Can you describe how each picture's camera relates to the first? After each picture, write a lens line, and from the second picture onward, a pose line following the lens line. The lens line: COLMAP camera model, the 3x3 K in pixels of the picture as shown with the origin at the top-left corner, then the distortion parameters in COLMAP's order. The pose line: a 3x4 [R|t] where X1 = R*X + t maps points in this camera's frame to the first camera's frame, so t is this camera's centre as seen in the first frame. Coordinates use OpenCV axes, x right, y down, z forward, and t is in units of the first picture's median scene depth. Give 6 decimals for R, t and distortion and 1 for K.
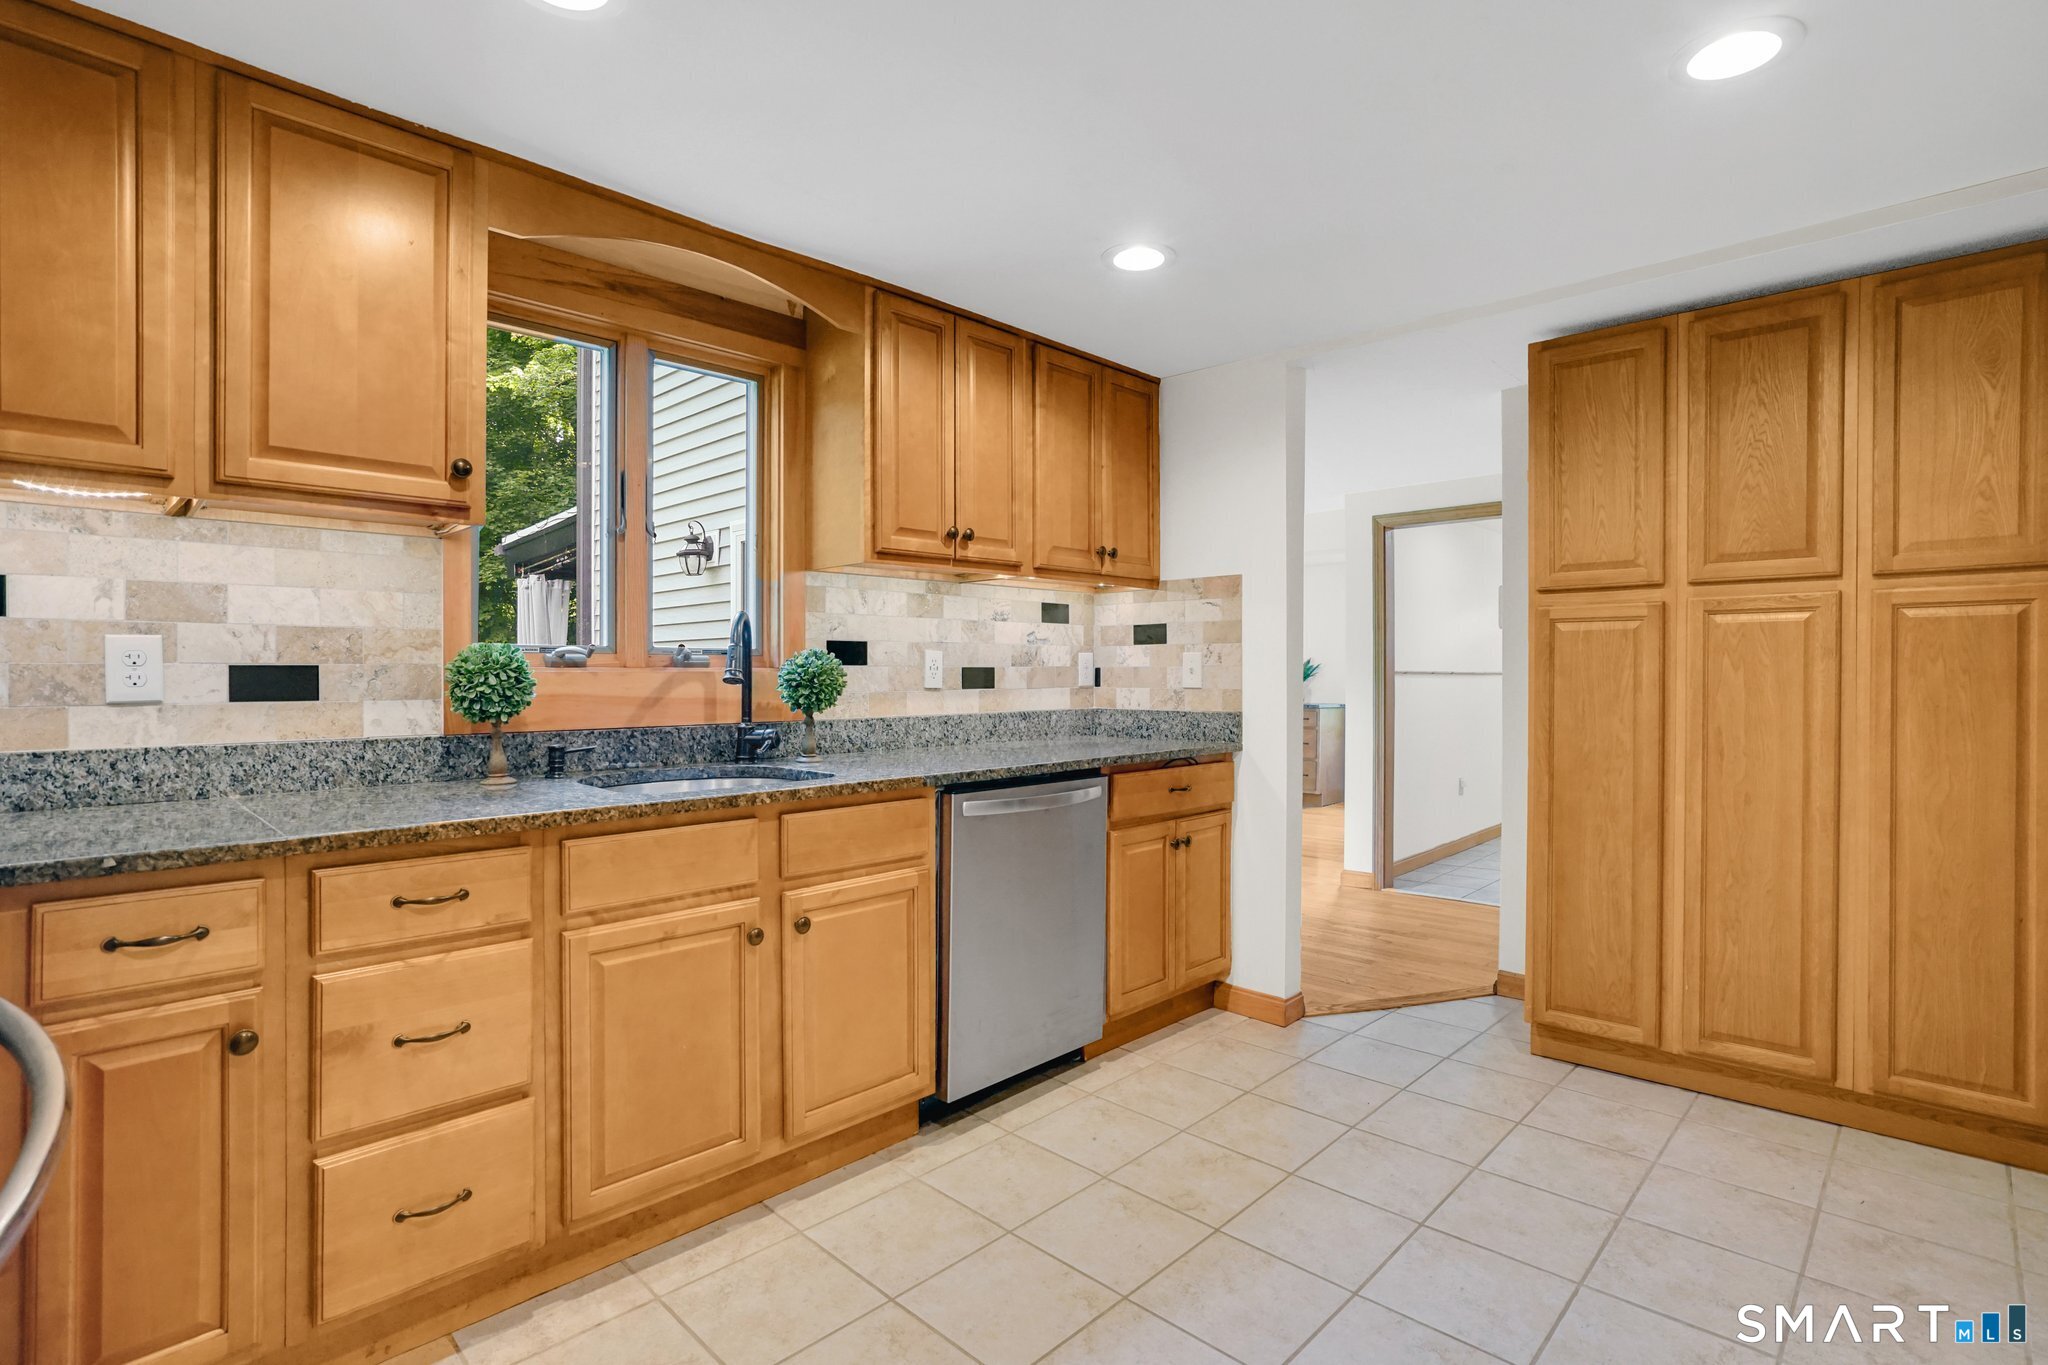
lens RADIAL K [[1022.1, 0, 1030.2], [0, 1022.1, 681.7], [0, 0, 1]] dist [-0.018705, 0.002571]
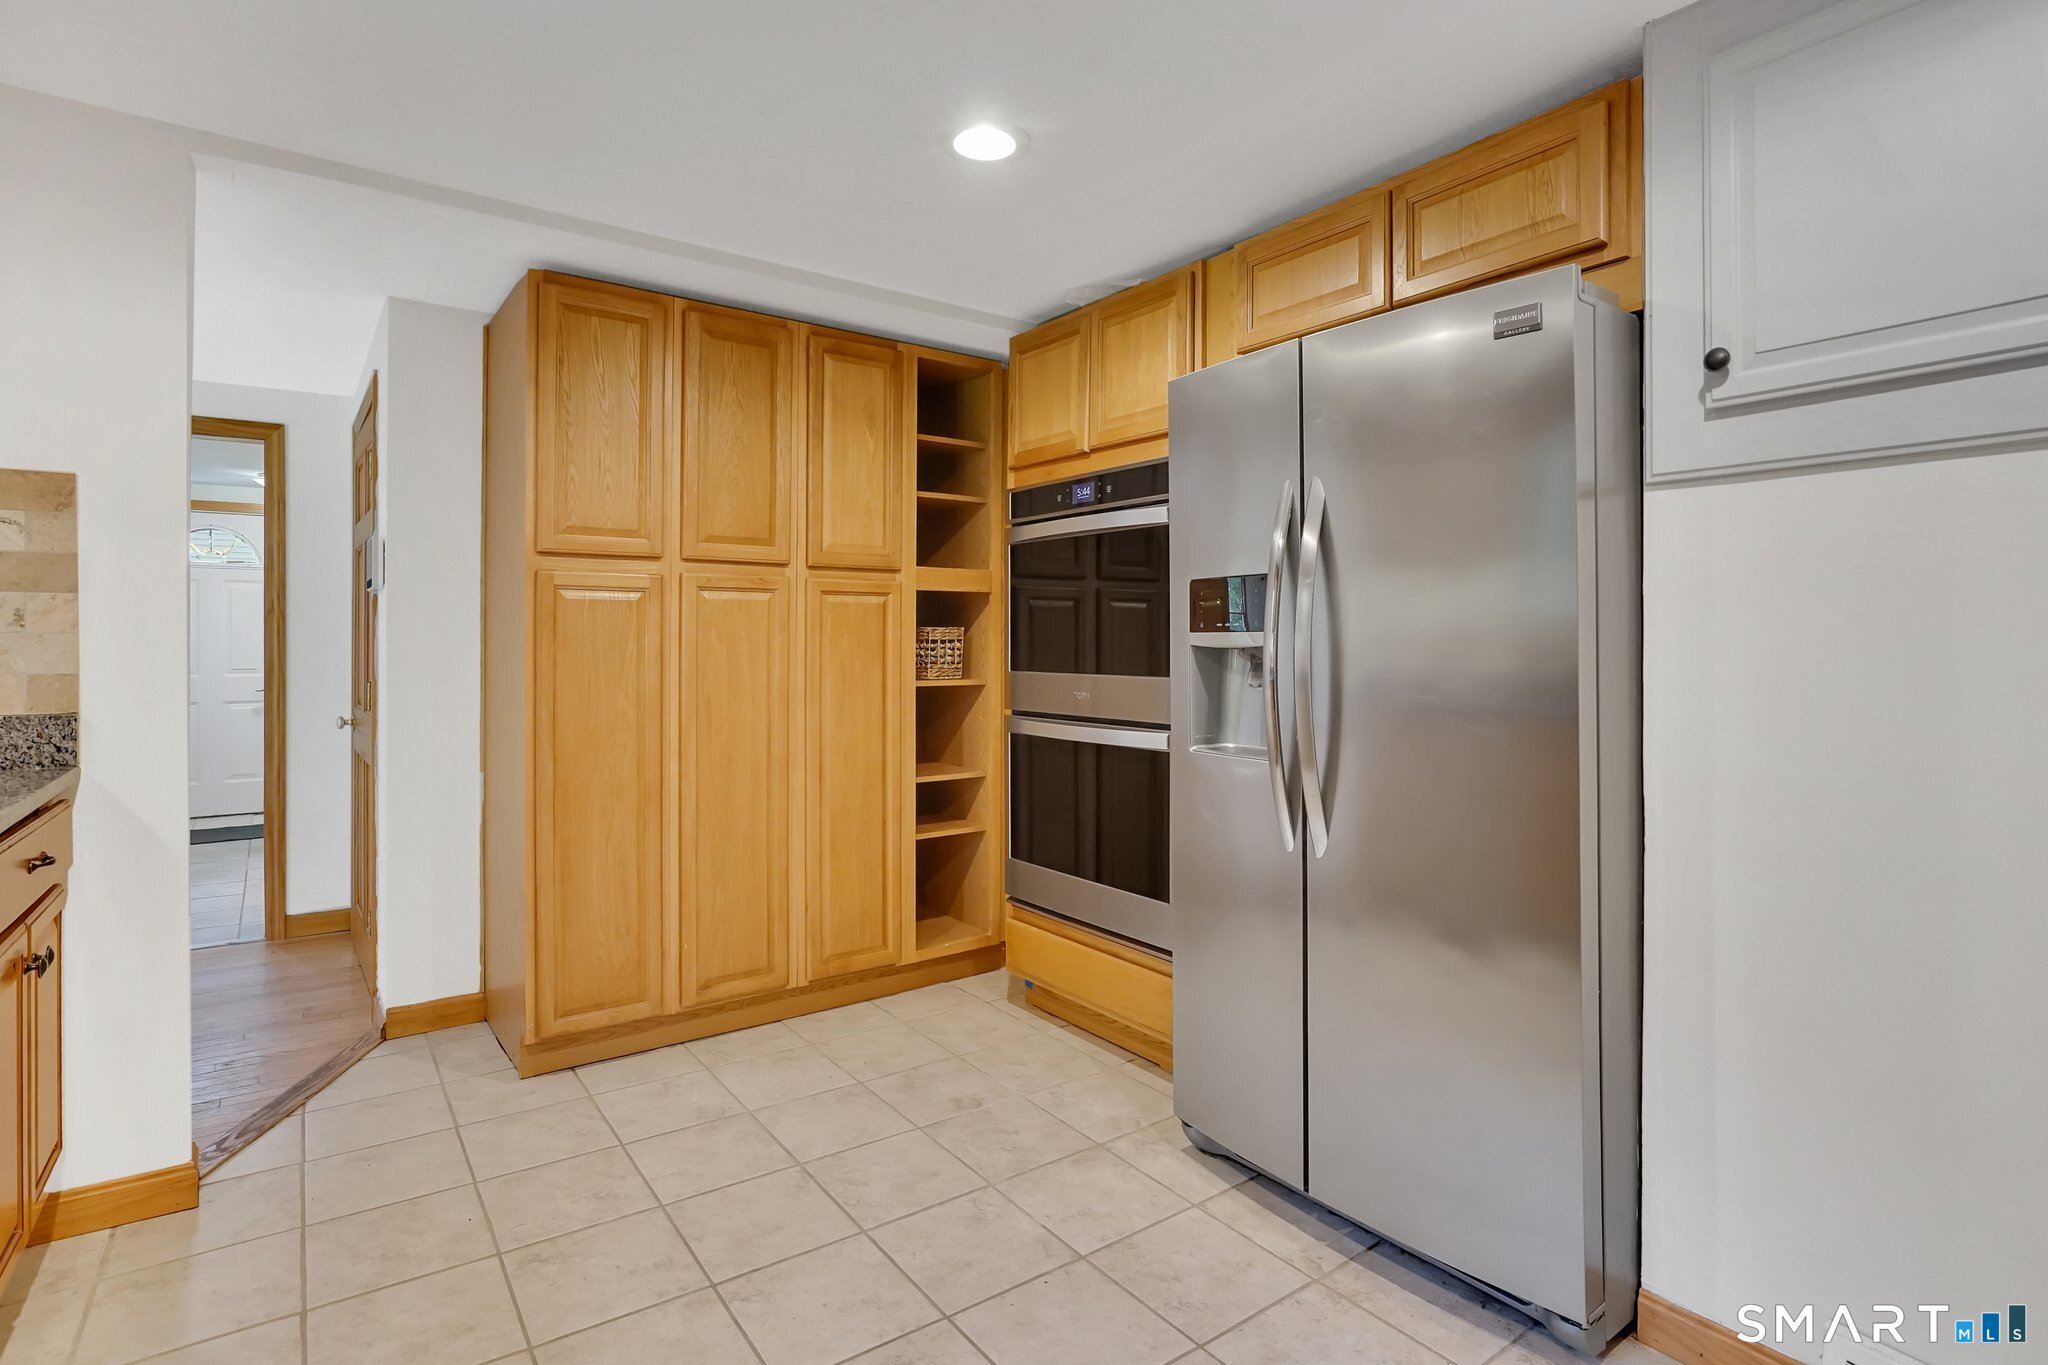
lens RADIAL K [[1022.1, 0, 1102.9], [0, 1022.1, 651.7], [0, 0, 1]] dist [-0.018705, 0.002571]
pose [[0.161457, -0.012452, 0.986801, -0.307698], [-0.002051, 0.999914, 0.012953, -0.015987], [-0.986878, -0.004115, 0.161417, 0.397246]]
